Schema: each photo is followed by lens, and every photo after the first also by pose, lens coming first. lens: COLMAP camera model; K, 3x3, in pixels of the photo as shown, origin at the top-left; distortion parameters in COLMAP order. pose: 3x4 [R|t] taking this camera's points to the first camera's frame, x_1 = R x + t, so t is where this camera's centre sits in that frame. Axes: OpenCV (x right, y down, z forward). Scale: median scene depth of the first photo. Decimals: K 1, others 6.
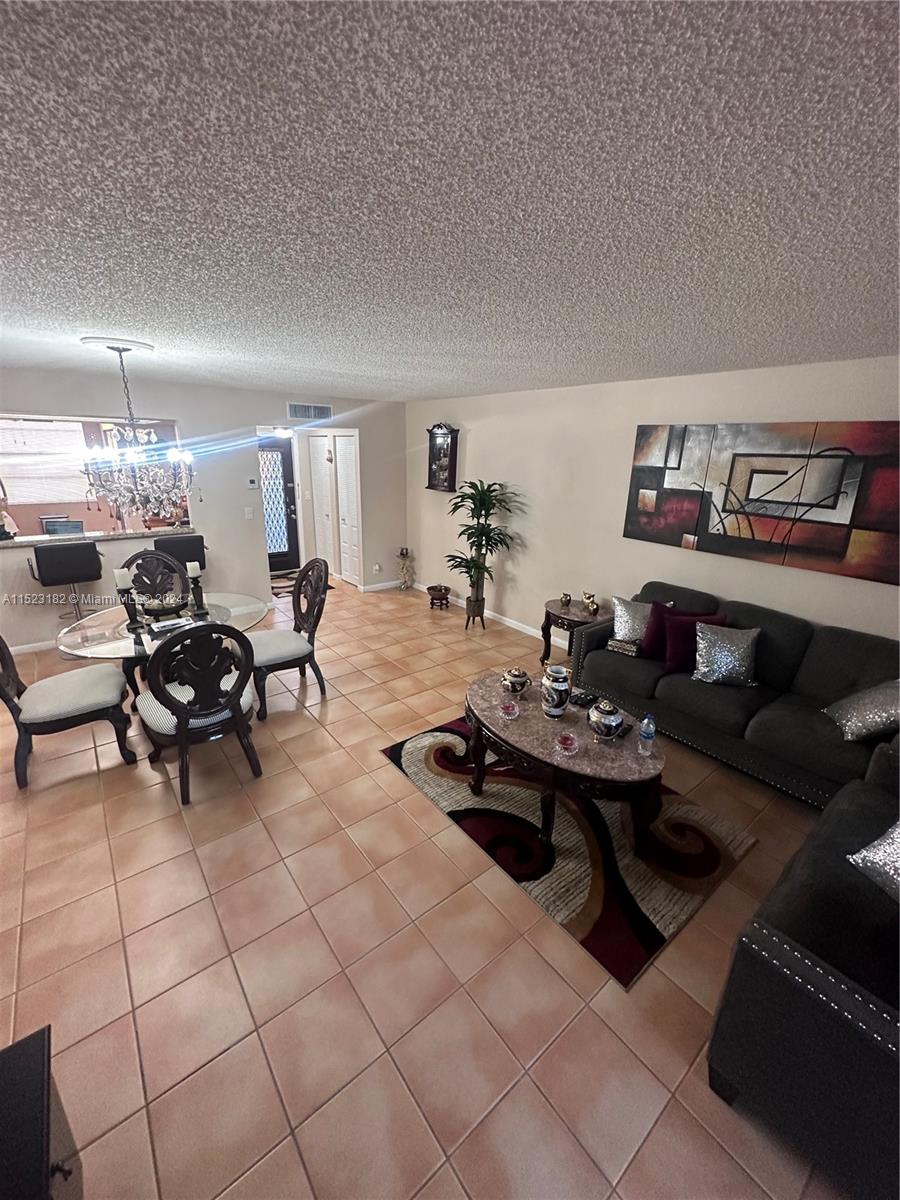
lens RADIAL K [[479.4, 0, 452.4], [0, 479.4, 599.6], [0, 0, 1]] dist [0.002503, 0.000734]
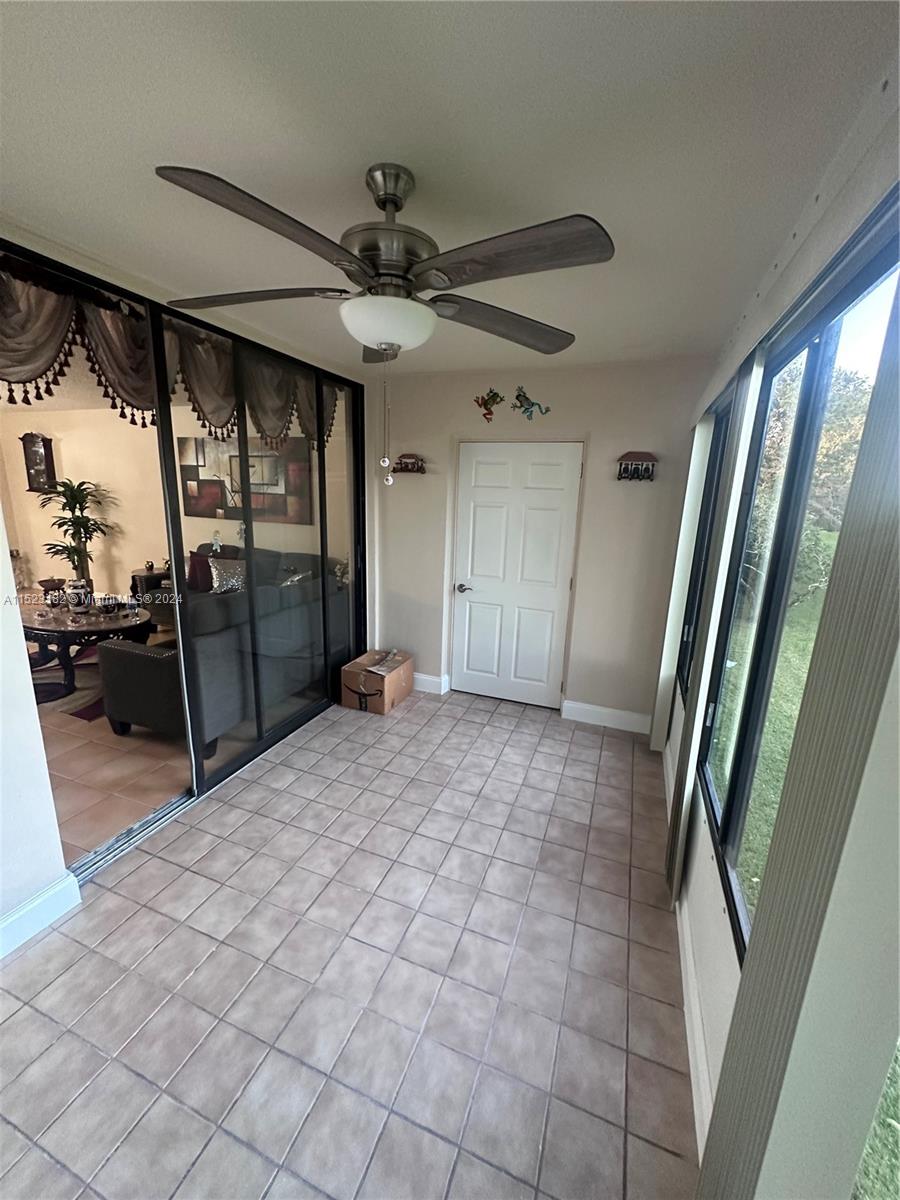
lens RADIAL K [[479.4, 0, 447.2], [0, 479.4, 597.5], [0, 0, 1]] dist [0.002503, 0.000734]
pose [[0.863446, -0.108559, 0.492621, 0.247485], [0.141917, 0.989402, -0.030711, 0.211912], [-0.484066, 0.096429, 0.869702, -0.467971]]
